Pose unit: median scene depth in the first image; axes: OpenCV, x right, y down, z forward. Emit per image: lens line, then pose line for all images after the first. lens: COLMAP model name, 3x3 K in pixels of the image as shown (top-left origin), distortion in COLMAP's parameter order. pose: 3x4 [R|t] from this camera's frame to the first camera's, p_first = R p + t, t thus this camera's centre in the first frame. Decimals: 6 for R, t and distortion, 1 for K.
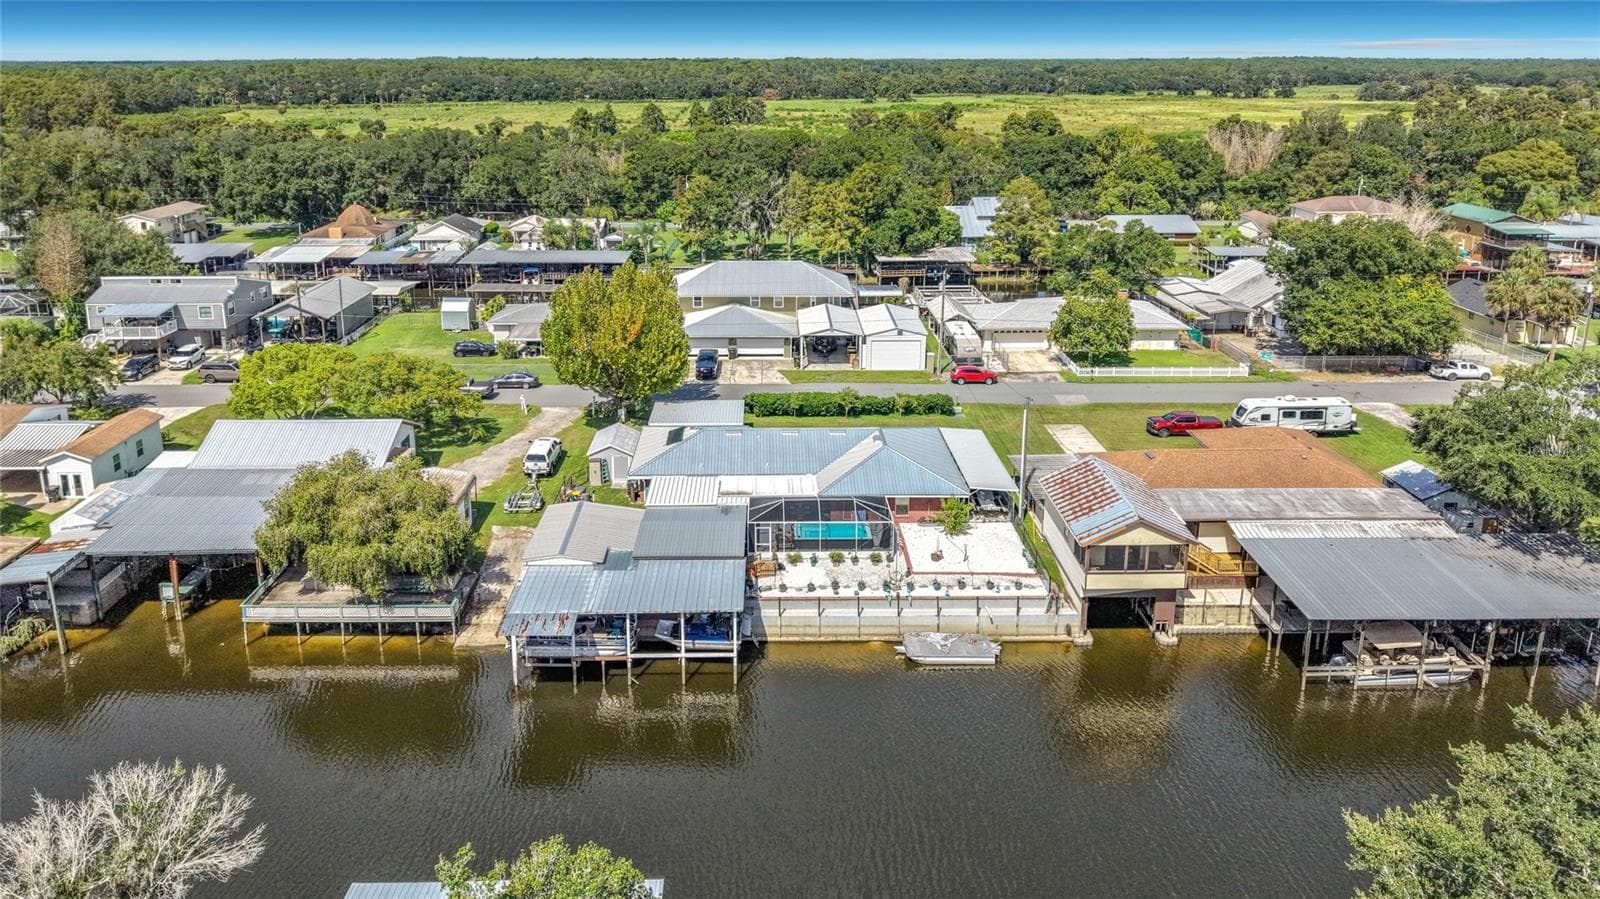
lens RADIAL K [[1113.0, 0, 773.9], [0, 1113.0, 393.8], [0, 0, 1]] dist [-0.002405, -0.004841]
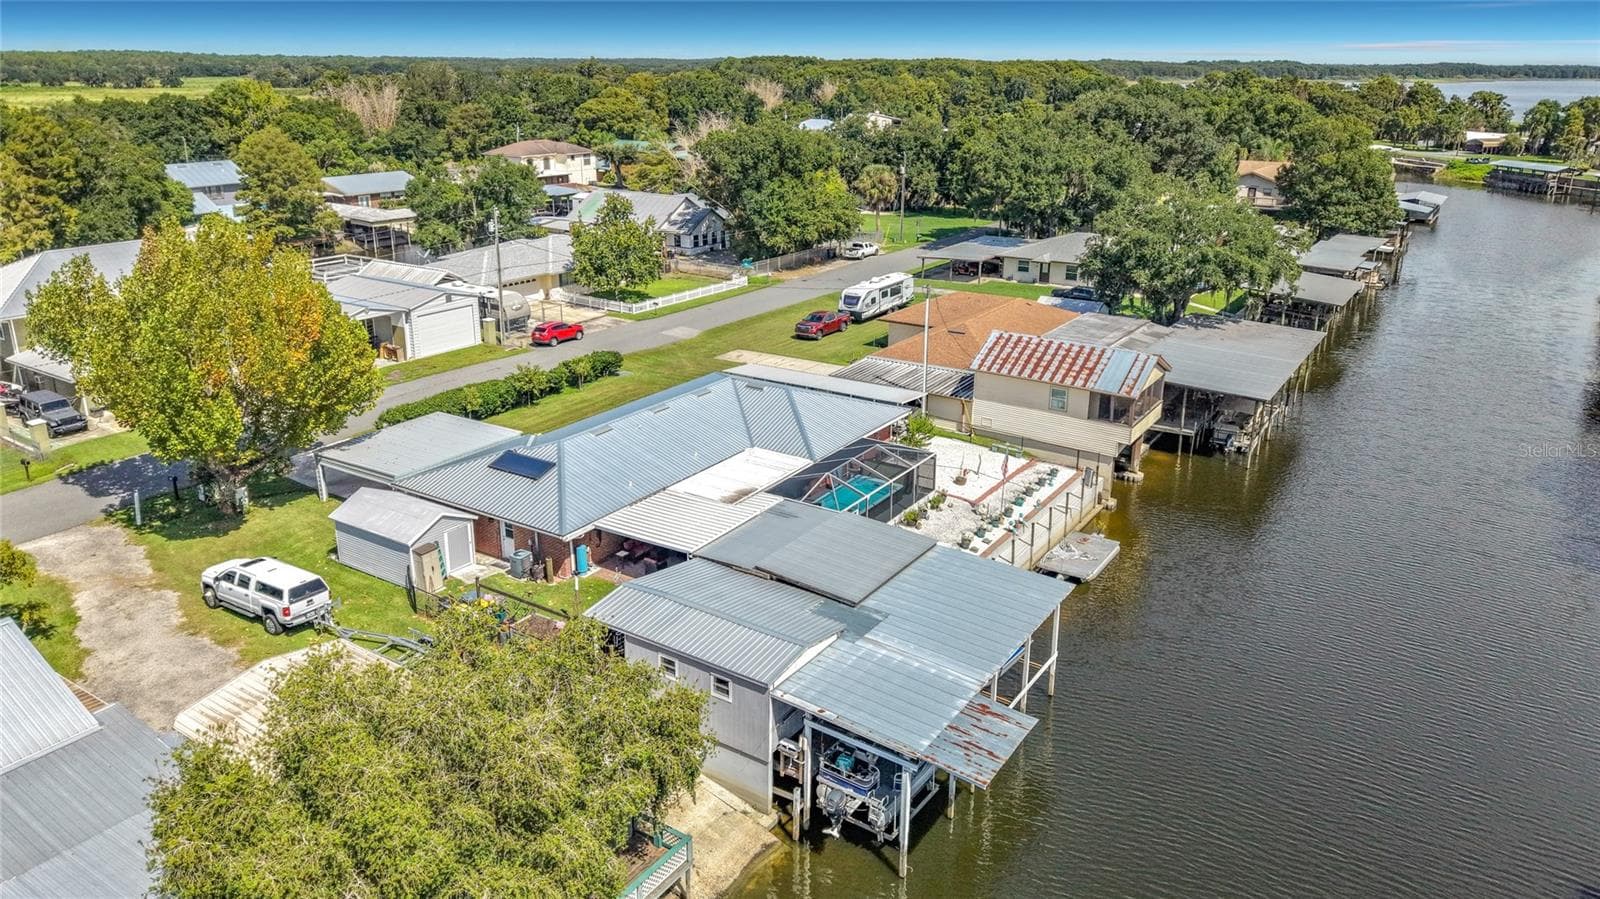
lens RADIAL K [[1088.6, 0, 824.7], [0, 1088.6, 445.9], [0, 0, 1]] dist [0.040171, -0.055511]
pose [[0.544411, -0.273102, 0.793115, -0.415027], [0.236912, 0.957081, 0.166941, -0.028787], [-0.804667, 0.097014, 0.585746, 0.457589]]
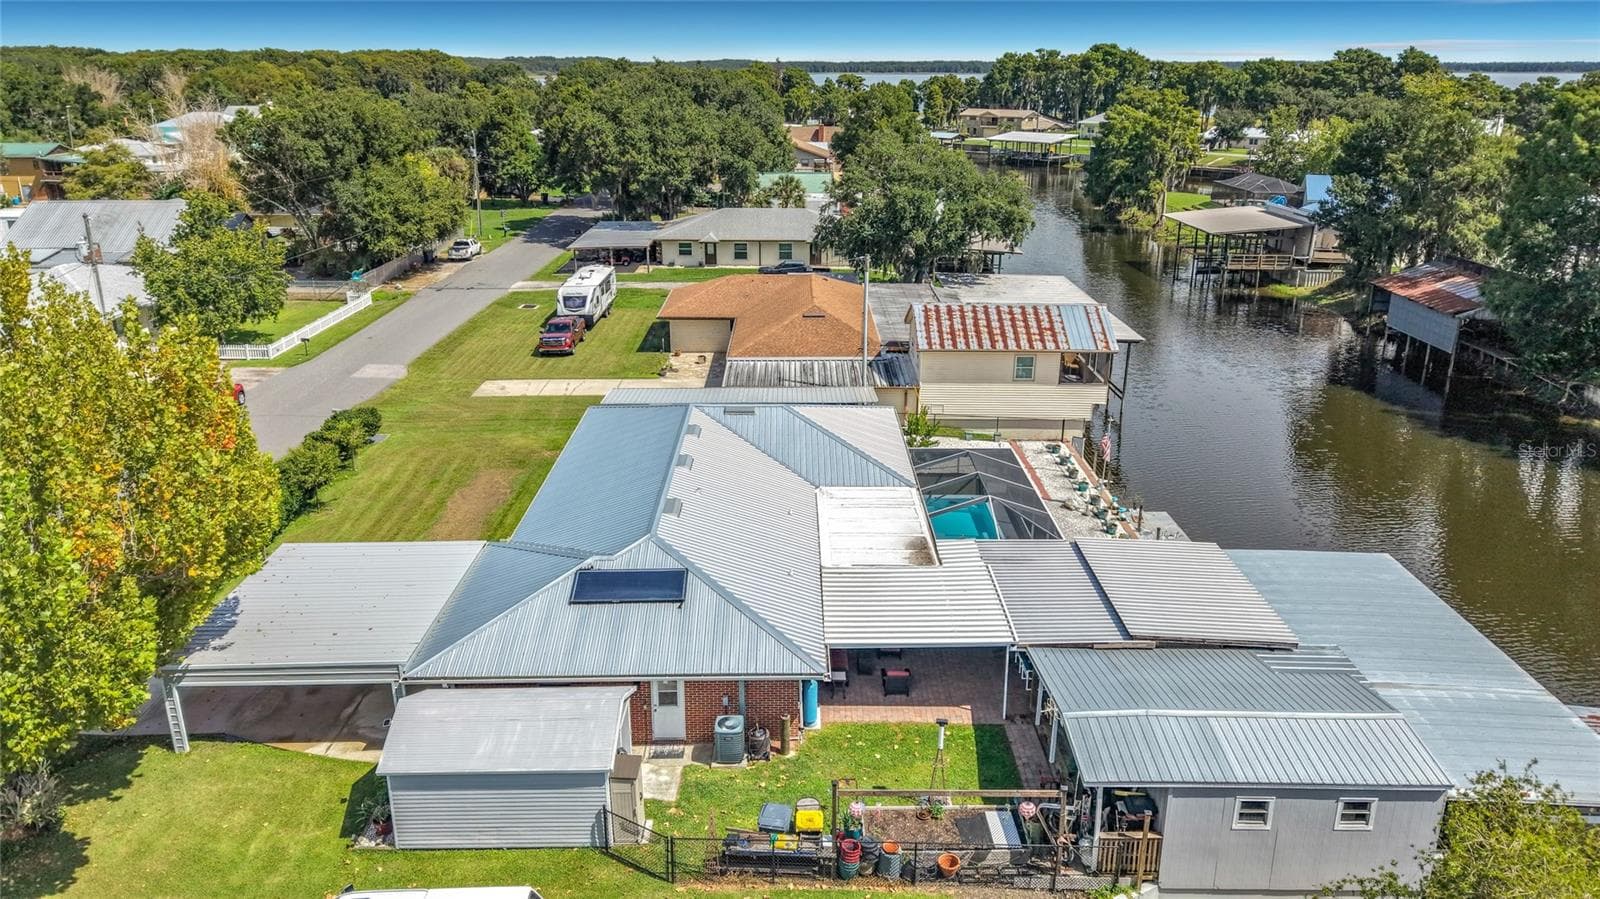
lens RADIAL K [[1088.6, 0, 824.7], [0, 1088.6, 445.9], [0, 0, 1]] dist [0.040171, -0.055511]
pose [[-0.009236, -0.328237, 0.944550, -0.371619], [0.287903, 0.903720, 0.316864, -0.089922], [-0.957615, 0.274865, 0.086153, 0.789770]]
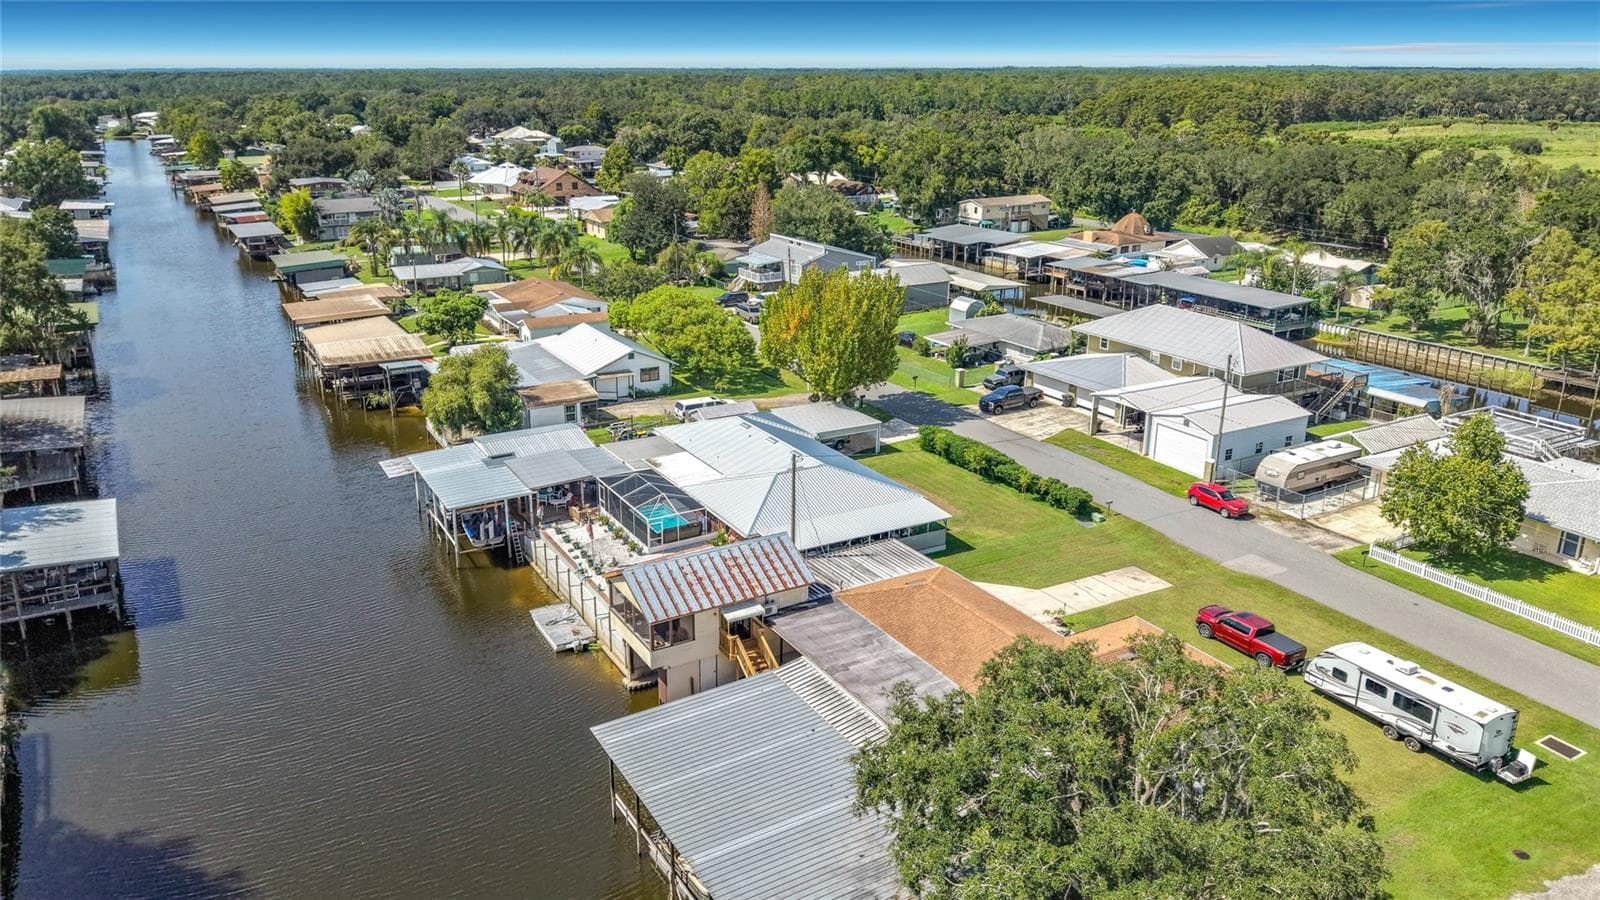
lens RADIAL K [[1126.2, 0, 748.0], [0, 1126.2, 455.5], [0, 0, 1]] dist [-0.015802, 0.000647]
pose [[0.463943, 0.289862, -0.837100, 0.764075], [-0.254821, 0.948681, 0.187271, -0.123054], [0.848424, 0.126428, 0.513997, 0.398416]]
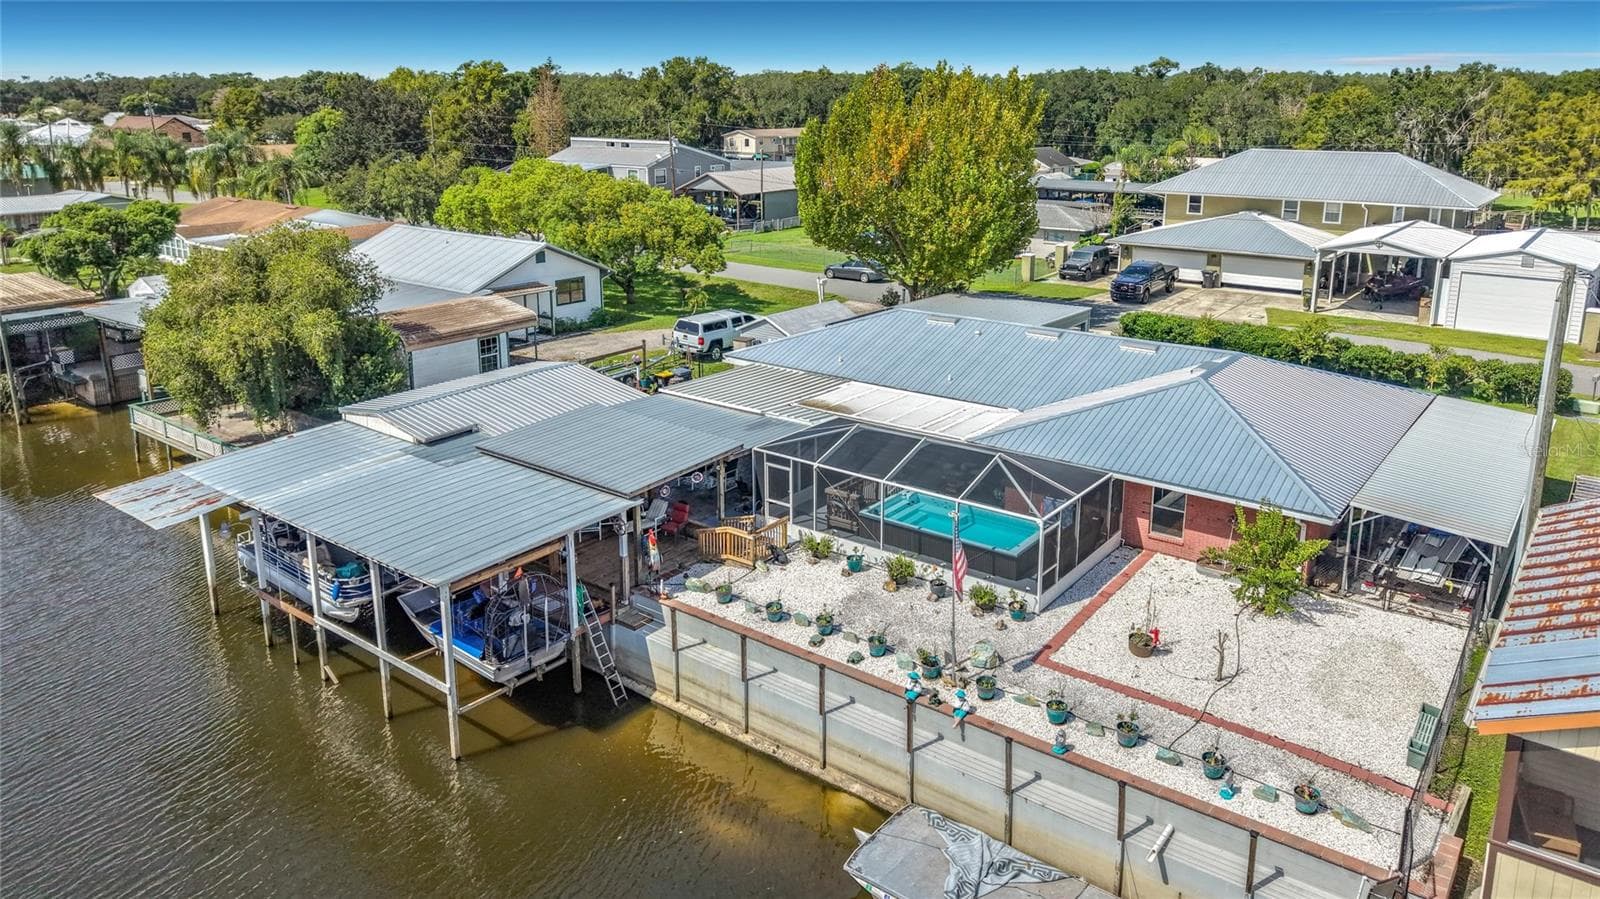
lens RADIAL K [[1113.0, 0, 773.9], [0, 1113.0, 393.8], [0, 0, 1]] dist [-0.002405, -0.004841]
pose [[0.771372, 0.163455, -0.615035, 0.198885], [-0.181080, 0.982877, 0.034105, 0.057417], [0.610078, 0.085063, 0.787762, 0.480174]]
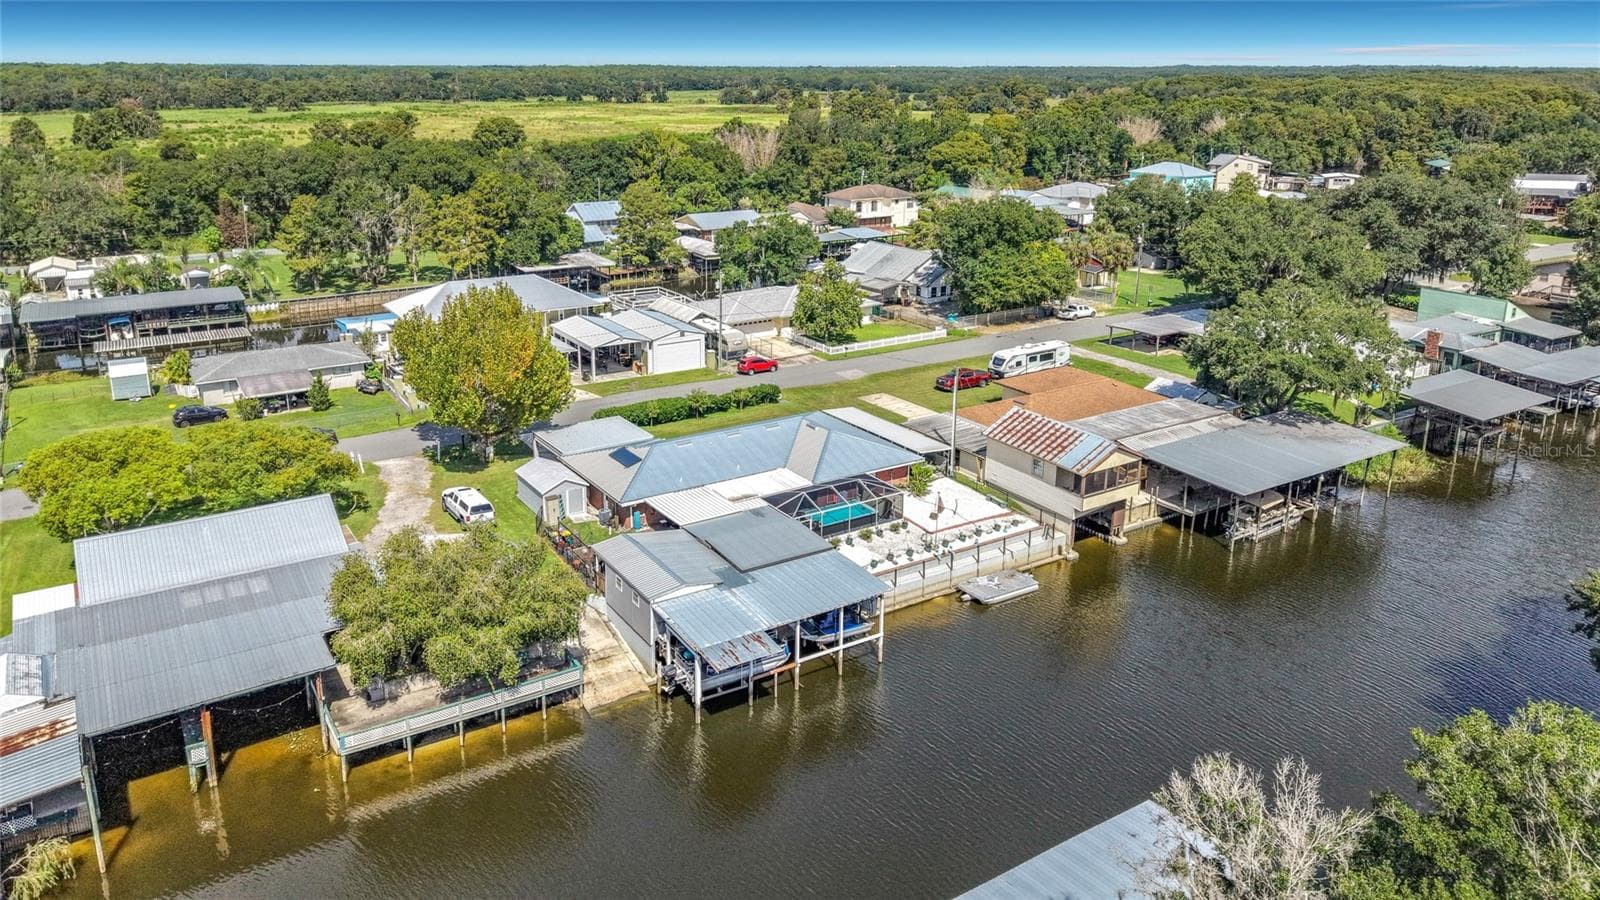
lens RADIAL K [[1093.0, 0, 759.6], [0, 1093.0, 446.7], [0, 0, 1]] dist [0.042556, -0.063828]
pose [[0.853179, -0.166845, 0.494214, -0.405517], [0.146364, 0.985975, 0.080188, -0.026946], [-0.500662, 0.003920, 0.865634, 0.103655]]
